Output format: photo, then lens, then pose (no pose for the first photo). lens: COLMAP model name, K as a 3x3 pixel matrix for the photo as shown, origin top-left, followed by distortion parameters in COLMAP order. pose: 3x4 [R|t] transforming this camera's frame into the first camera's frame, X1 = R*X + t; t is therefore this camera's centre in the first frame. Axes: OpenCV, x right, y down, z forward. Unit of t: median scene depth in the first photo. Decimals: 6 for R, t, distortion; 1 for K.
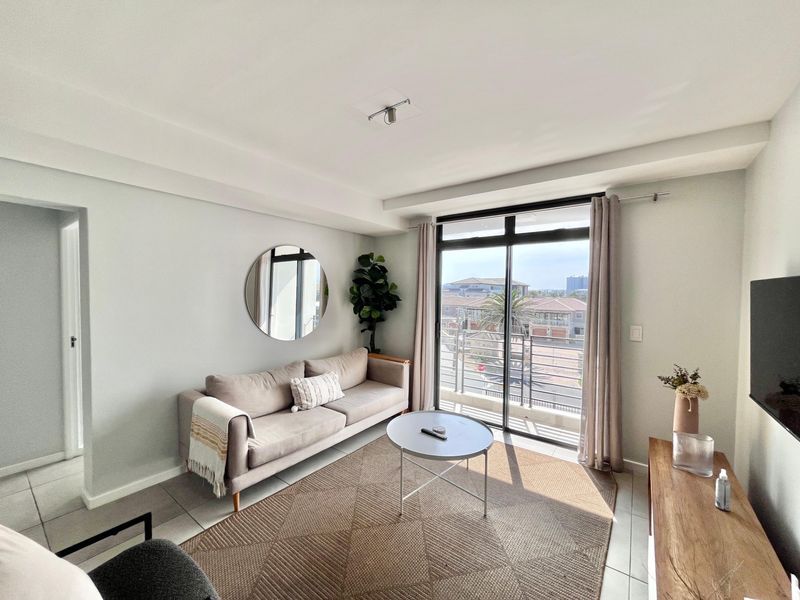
lens RADIAL K [[321.1, 0, 400.0], [0, 321.1, 300.0], [0, 0, 1]] dist [-0.006820, 0.000483]
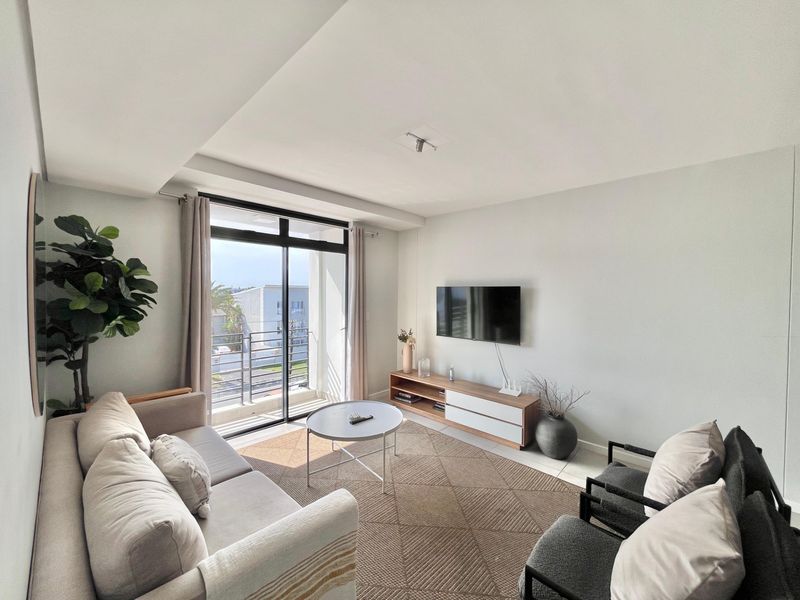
lens RADIAL K [[321.1, 0, 400.0], [0, 321.1, 300.0], [0, 0, 1]] dist [-0.006820, 0.000483]
pose [[0.124833, -0.031128, 0.991689, -0.669263], [0.016064, 0.999440, 0.029349, -0.019279], [-0.992048, 0.012267, 0.125263, 0.500218]]
